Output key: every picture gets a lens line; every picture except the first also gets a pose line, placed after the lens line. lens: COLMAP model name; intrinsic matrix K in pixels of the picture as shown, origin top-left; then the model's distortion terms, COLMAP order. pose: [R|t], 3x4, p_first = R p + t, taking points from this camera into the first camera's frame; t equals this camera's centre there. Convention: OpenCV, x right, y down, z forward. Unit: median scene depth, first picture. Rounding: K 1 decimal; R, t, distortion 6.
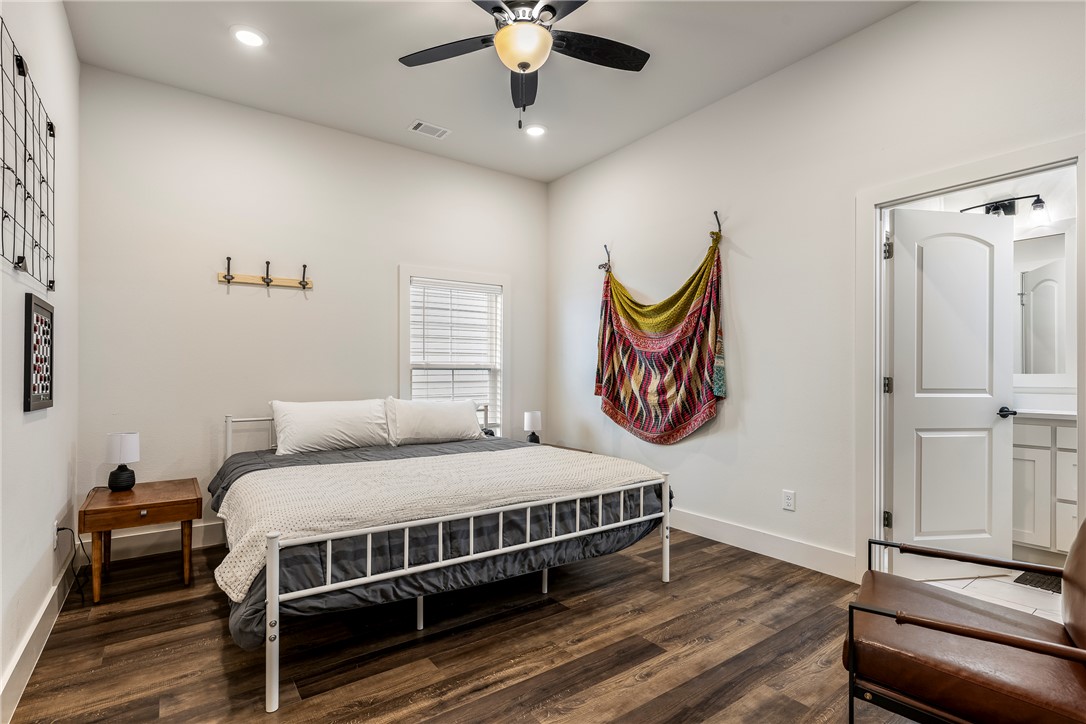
lens RADIAL K [[506.4, 0, 544.6], [0, 506.4, 362.2], [0, 0, 1]] dist [-0.003854, -0.000365]
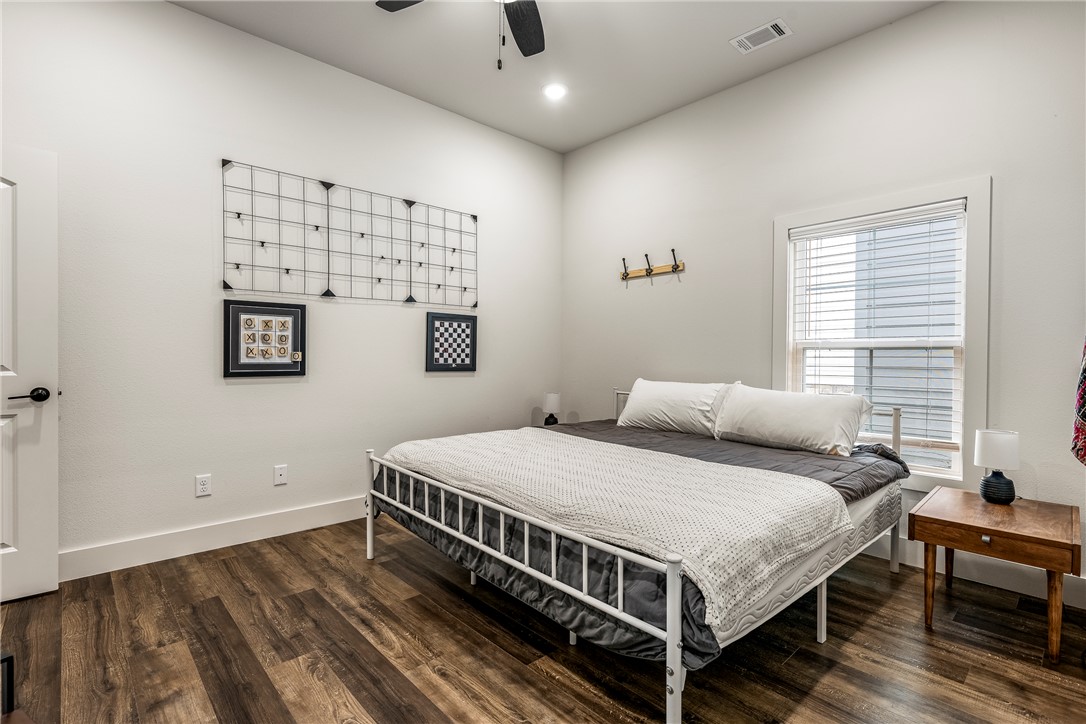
lens RADIAL K [[506.3, 0, 543.0], [0, 506.3, 352.0], [0, 0, 1]] dist [-0.000580, -0.000205]
pose [[0.135143, -0.004561, -0.990816, 0.795997], [0.015861, 0.999871, -0.002439, 0.024616], [0.990699, -0.015385, 0.135198, 0.923055]]
